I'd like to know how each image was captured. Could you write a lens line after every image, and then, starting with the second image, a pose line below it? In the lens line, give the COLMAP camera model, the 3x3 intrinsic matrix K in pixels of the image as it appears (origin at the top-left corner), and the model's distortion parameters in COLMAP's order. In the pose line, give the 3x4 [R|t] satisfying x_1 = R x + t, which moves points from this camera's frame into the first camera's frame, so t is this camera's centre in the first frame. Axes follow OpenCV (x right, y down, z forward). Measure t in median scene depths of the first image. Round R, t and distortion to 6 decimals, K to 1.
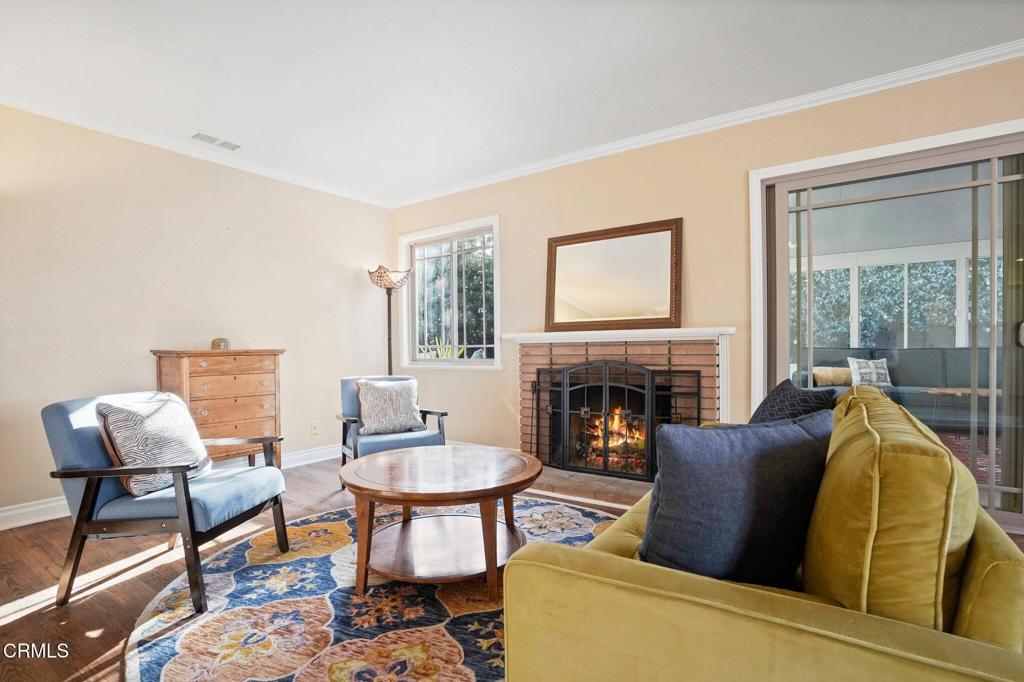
lens RADIAL K [[487.4, 0, 503.2], [0, 487.4, 347.6], [0, 0, 1]] dist [-0.052944, 0.019097]
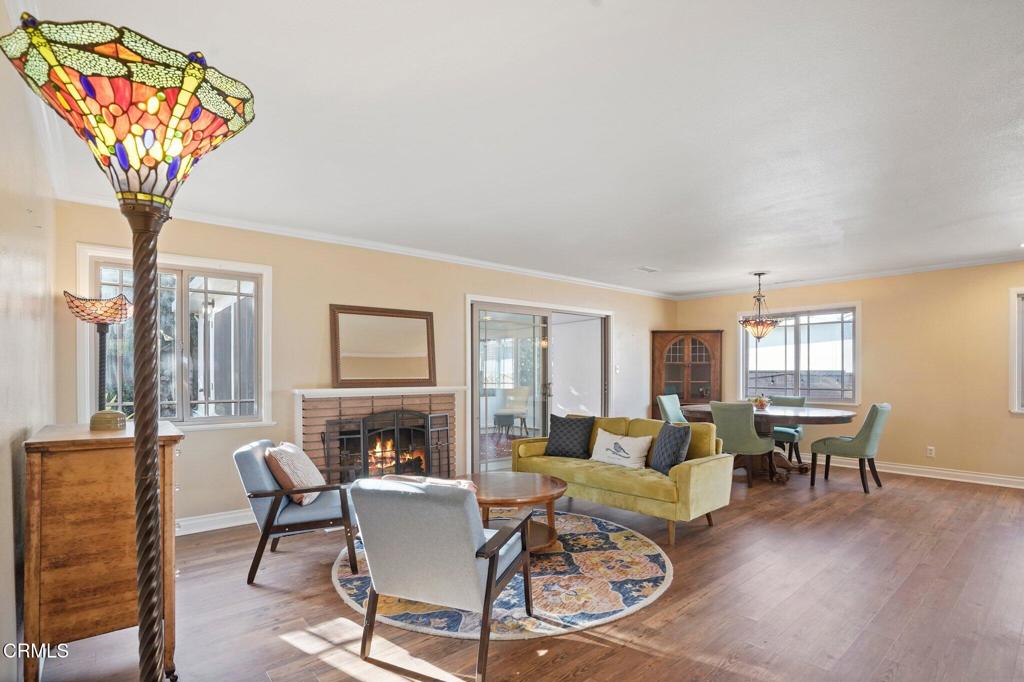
lens RADIAL K [[496.5, 0, 511.9], [0, 496.5, 372.0], [0, 0, 1]] dist [-0.054556, 0.020109]
pose [[0.263445, 0.010062, 0.964622, -1.074848], [-0.004908, 0.999947, -0.009090, -0.071257], [-0.964662, -0.002339, 0.263480, 0.356989]]
